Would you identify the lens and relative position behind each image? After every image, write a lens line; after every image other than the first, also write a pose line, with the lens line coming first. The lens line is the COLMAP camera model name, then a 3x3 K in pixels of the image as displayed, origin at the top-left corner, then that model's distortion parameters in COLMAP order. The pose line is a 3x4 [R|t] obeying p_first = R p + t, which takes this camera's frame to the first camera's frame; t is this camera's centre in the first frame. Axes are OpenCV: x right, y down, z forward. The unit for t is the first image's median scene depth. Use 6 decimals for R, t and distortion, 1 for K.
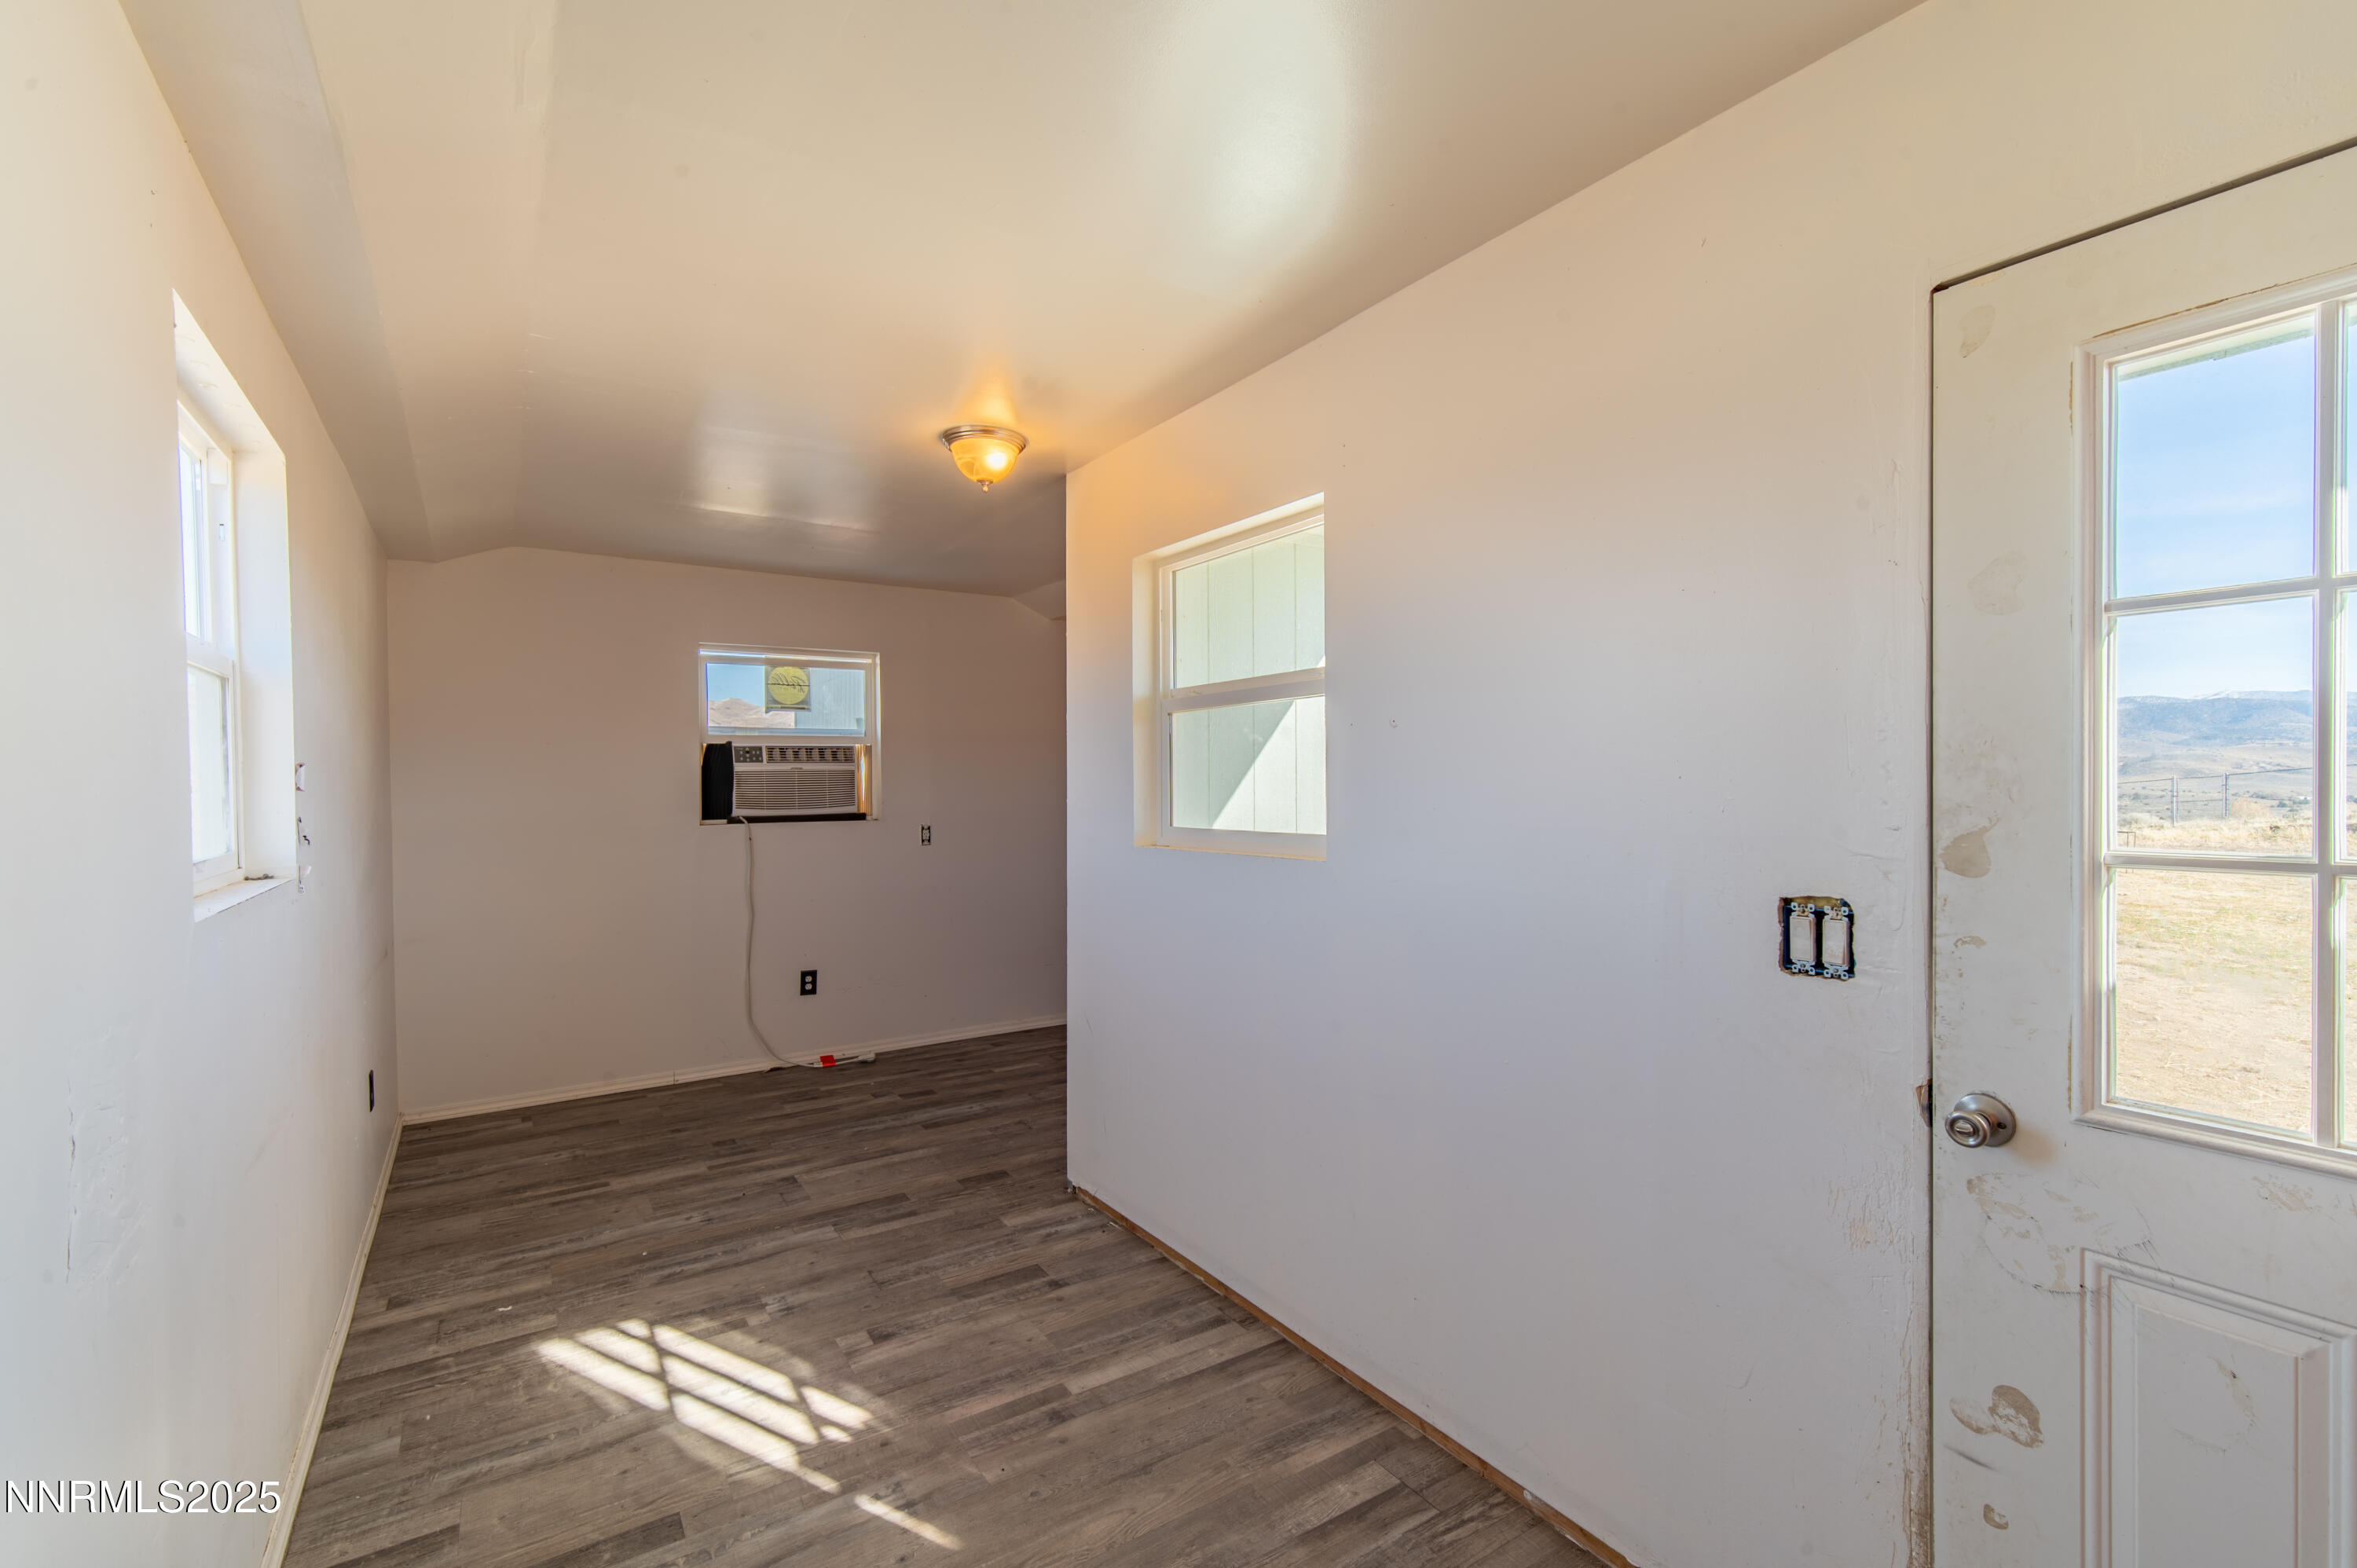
lens RADIAL K [[1005.9, 0, 1178.5], [0, 1005.9, 784.0], [0, 0, 1]] dist [0.001184, -0.020092]
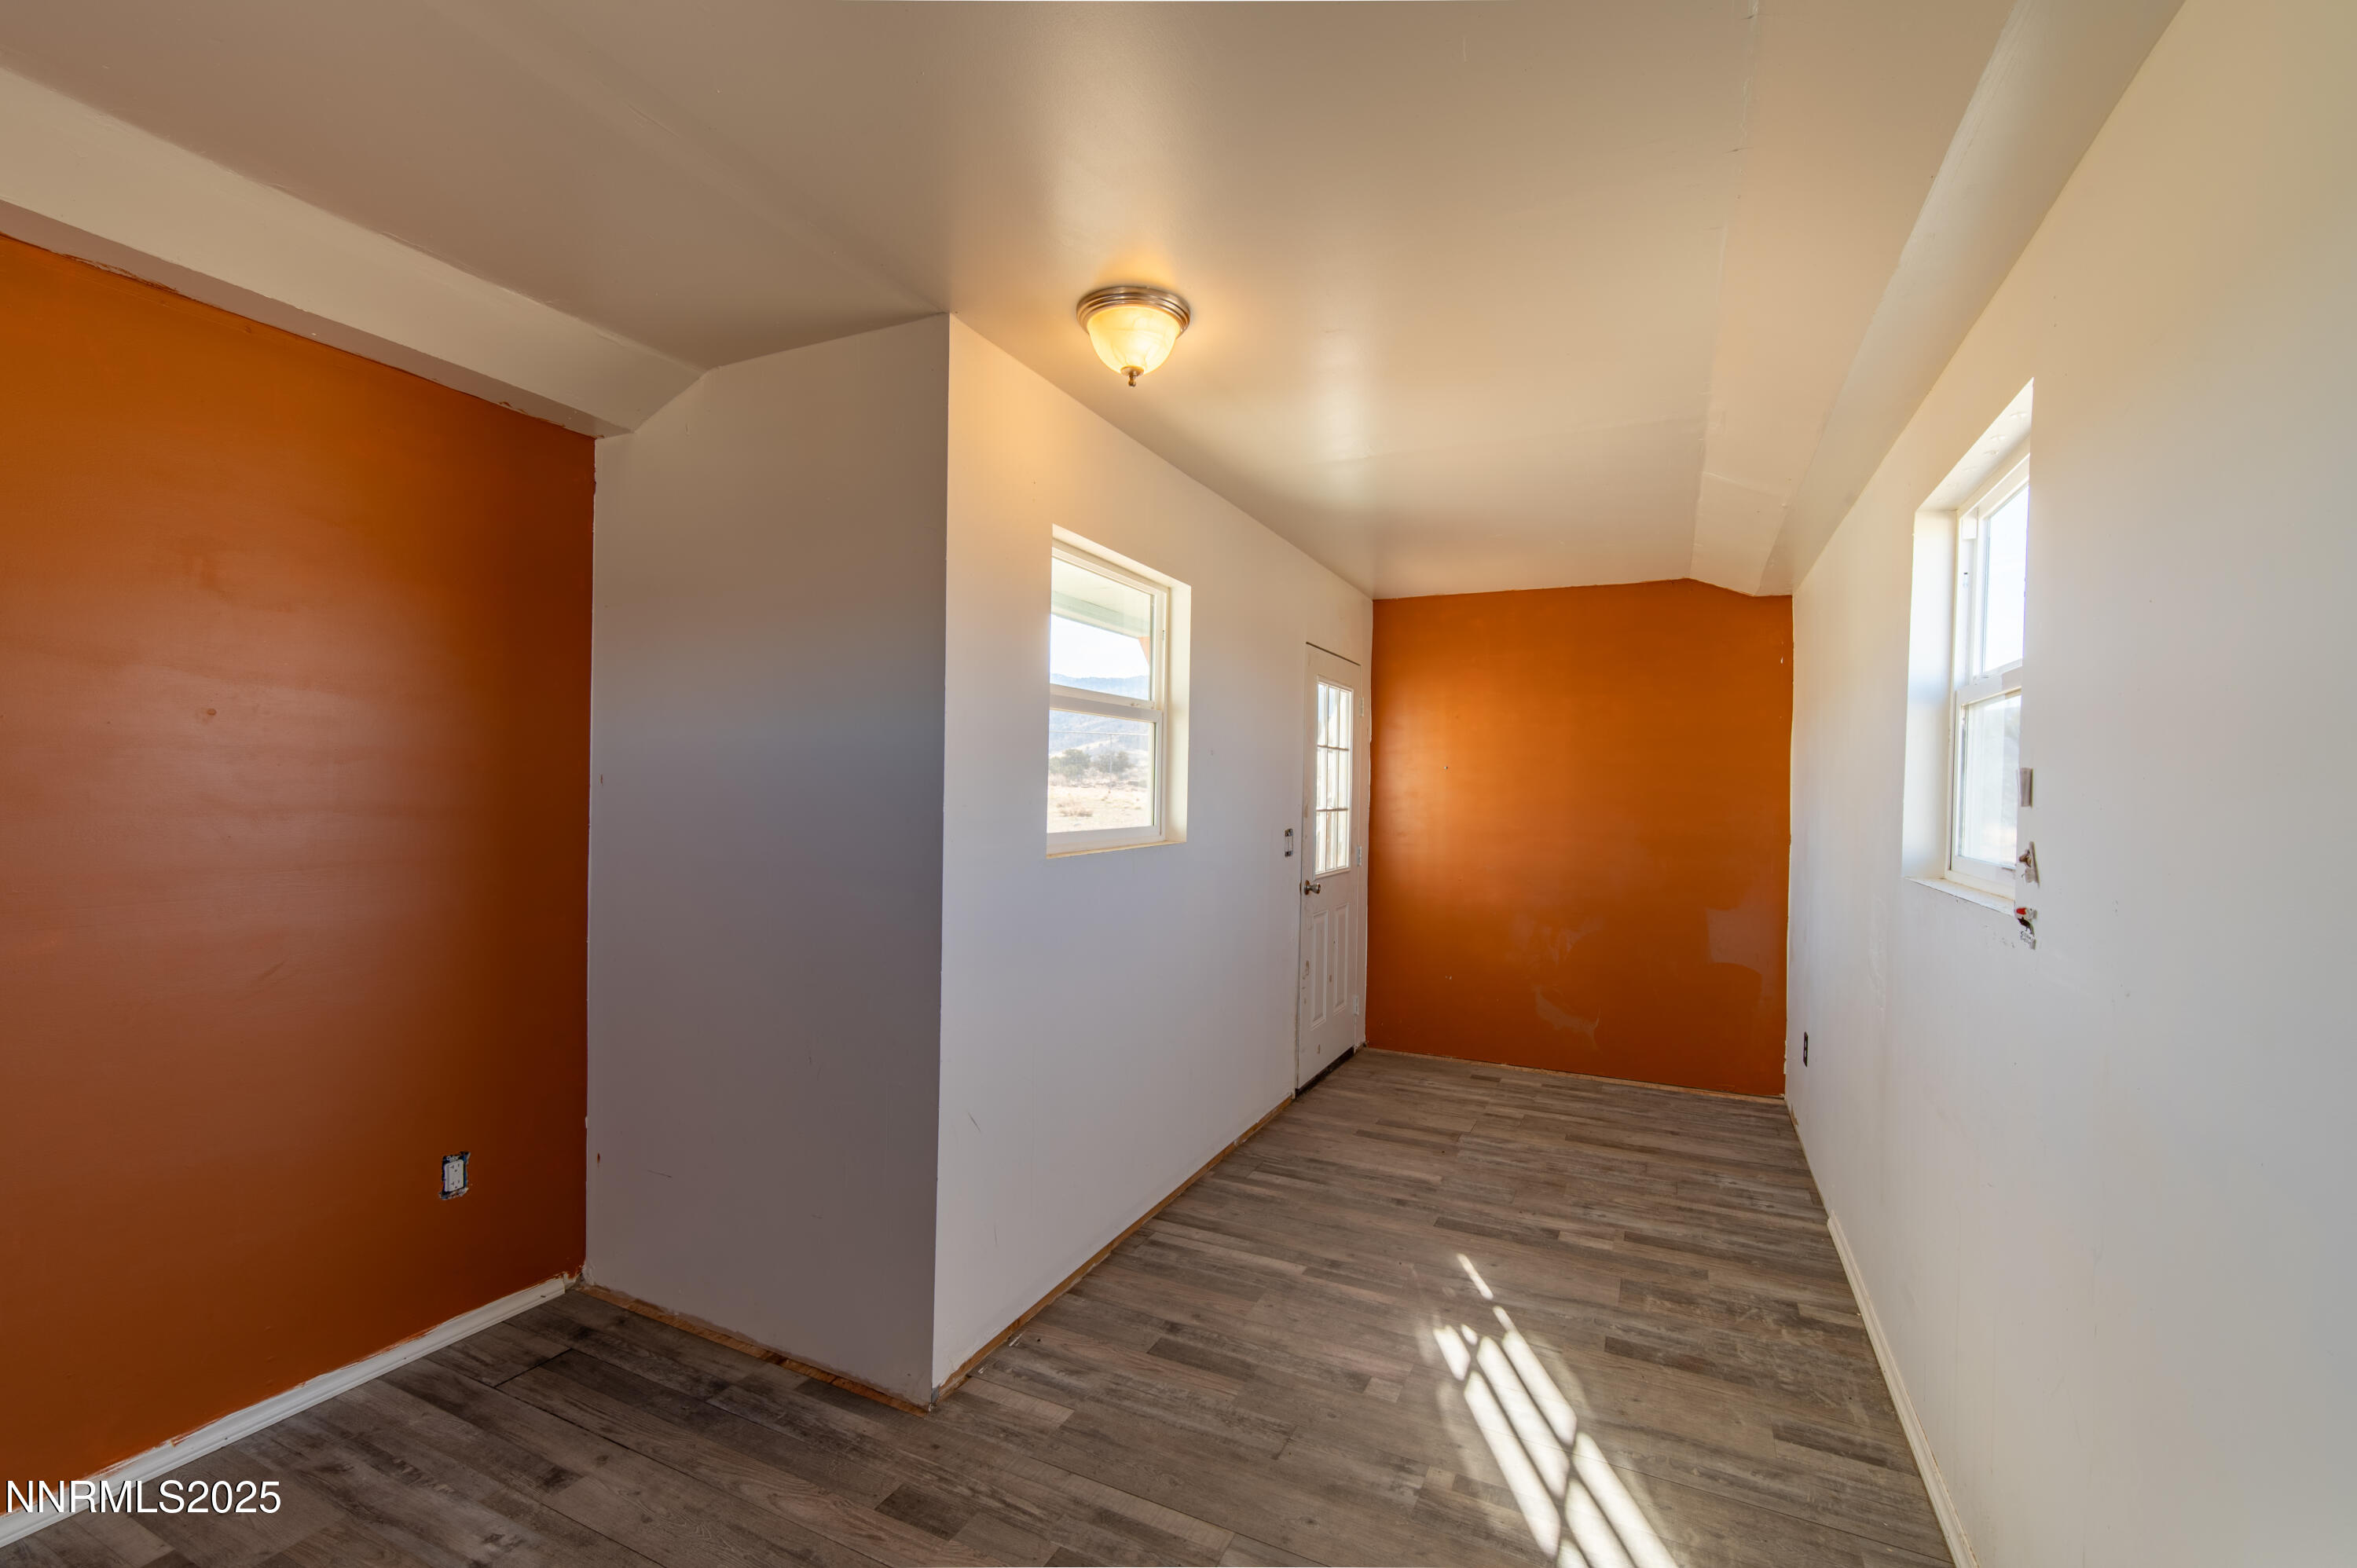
lens RADIAL K [[1007.7, 0, 1175.9], [0, 1007.7, 789.1], [0, 0, 1]] dist [0.001237, -0.000239]
pose [[-0.504680, -0.014155, 0.863191, -1.111985], [-0.021613, 0.999759, 0.003758, -0.007358], [-0.863036, -0.016759, -0.504864, 1.779517]]
